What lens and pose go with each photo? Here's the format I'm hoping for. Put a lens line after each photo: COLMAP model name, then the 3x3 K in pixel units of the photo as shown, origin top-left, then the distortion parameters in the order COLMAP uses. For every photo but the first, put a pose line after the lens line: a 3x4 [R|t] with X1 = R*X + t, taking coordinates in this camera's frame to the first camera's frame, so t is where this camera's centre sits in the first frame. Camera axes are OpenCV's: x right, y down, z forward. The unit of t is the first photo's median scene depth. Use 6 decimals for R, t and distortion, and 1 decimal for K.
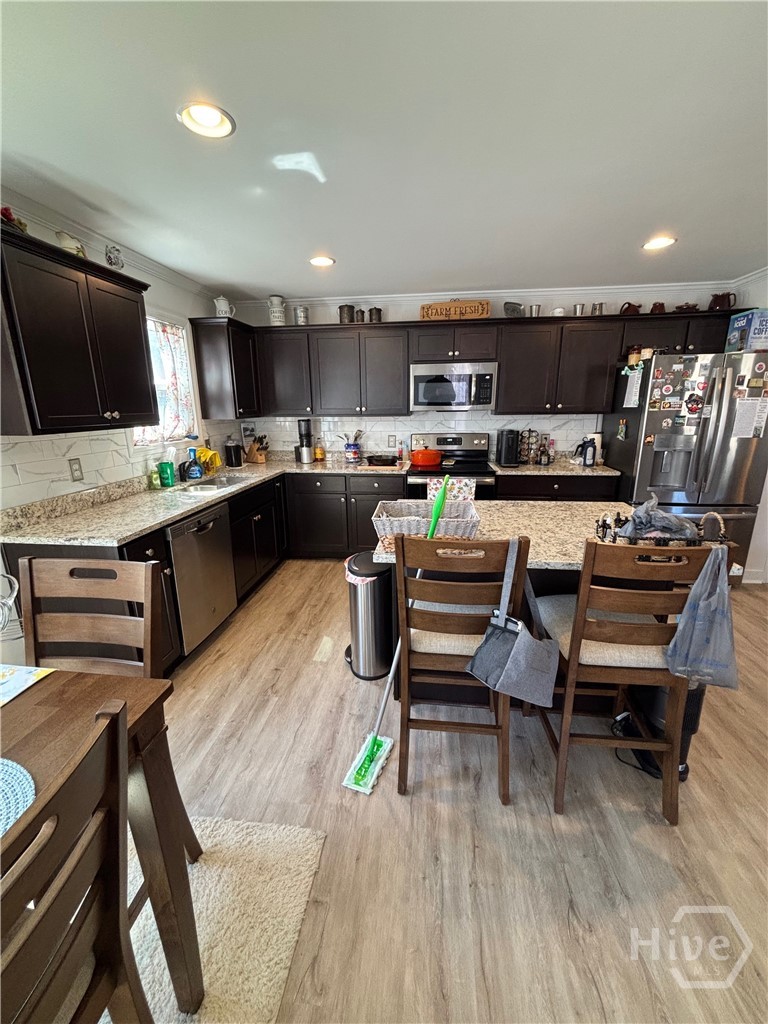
lens RADIAL K [[410.4, 0, 390.3], [0, 410.4, 509.6], [0, 0, 1]] dist [-0.009502, 0.000026]
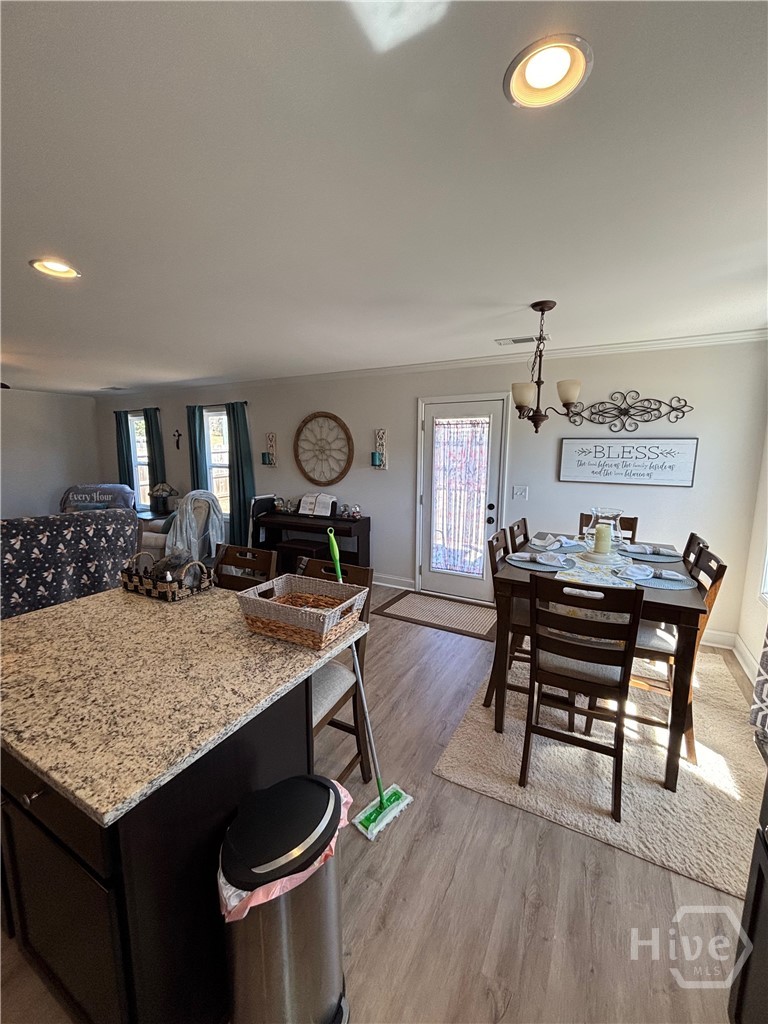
lens RADIAL K [[410.4, 0, 390.3], [0, 410.4, 509.6], [0, 0, 1]] dist [-0.009502, 0.000026]
pose [[-0.933306, -0.041922, 0.356625, -0.202503], [0.098398, 0.925286, 0.366282, -0.235730], [-0.345336, 0.376945, -0.859451, 0.793533]]
